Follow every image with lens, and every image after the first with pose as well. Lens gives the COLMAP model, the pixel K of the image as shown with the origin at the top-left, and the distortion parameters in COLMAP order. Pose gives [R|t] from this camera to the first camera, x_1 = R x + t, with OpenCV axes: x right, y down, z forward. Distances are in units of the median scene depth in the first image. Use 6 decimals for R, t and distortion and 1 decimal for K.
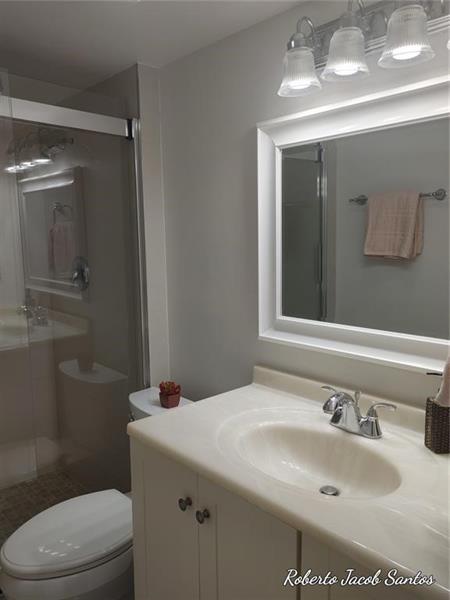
lens RADIAL K [[454.3, 0, 225.0], [0, 454.3, 300.0], [0, 0, 1]] dist [0.001754, -0.006248]
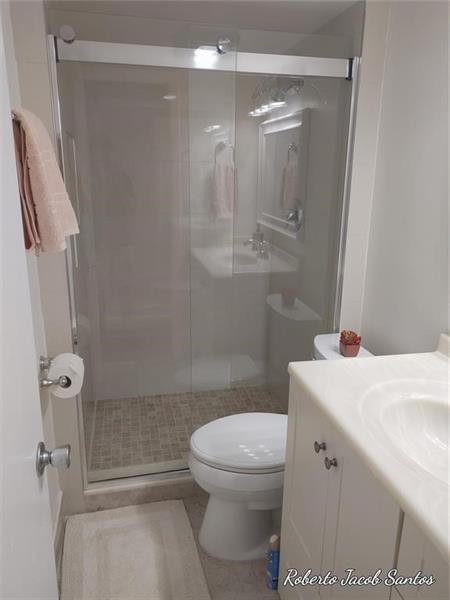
lens RADIAL K [[450.4, 0, 225.0], [0, 450.4, 295.1], [0, 0, 1]] dist [-0.045033, -0.000283]
pose [[0.850193, 0.156156, -0.502779, 0.109071], [-0.086935, 0.983530, 0.158463, -0.028254], [0.519243, -0.091015, 0.849766, 0.014615]]
